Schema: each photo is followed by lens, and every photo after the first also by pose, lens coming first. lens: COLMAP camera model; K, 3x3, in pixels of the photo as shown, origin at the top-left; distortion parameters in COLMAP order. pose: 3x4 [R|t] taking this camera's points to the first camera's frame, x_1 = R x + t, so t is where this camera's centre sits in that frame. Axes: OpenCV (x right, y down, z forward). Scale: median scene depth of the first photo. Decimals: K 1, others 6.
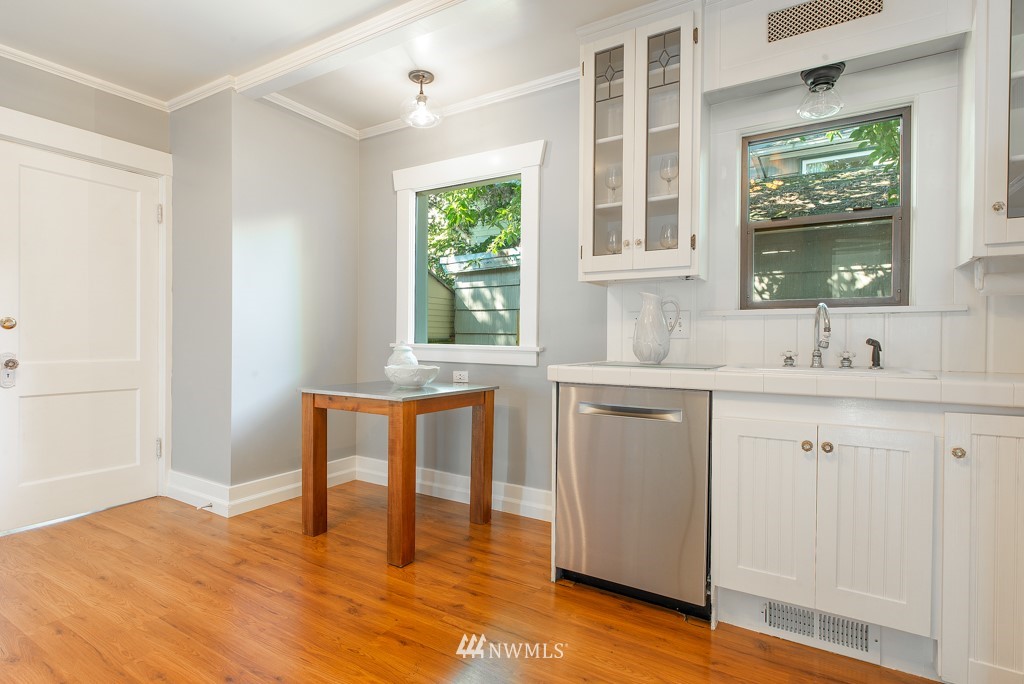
lens RADIAL K [[525.1, 0, 510.0], [0, 525.1, 341.7], [0, 0, 1]] dist [0.005762, 0.000317]
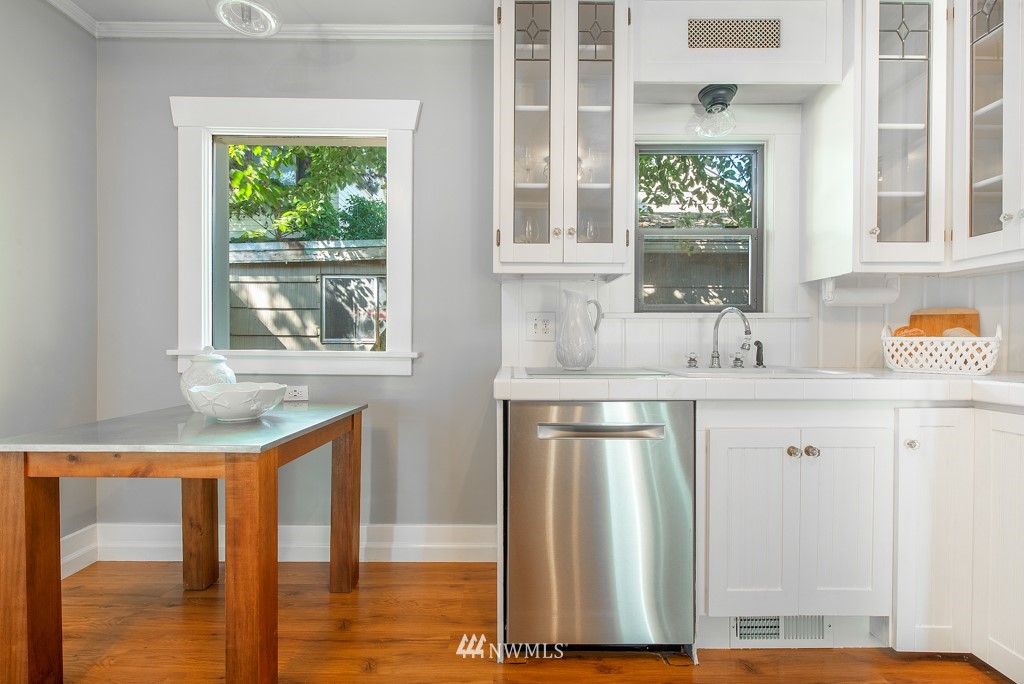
lens RADIAL K [[429.6, 0, 514.0], [0, 429.6, 343.8], [0, 0, 1]] dist [-0.002756, 0.000389]
pose [[0.847068, -0.009714, 0.531396, -0.205763], [0.007295, 0.999951, 0.006651, -0.007793], [-0.531434, -0.001758, 0.847098, 0.421943]]
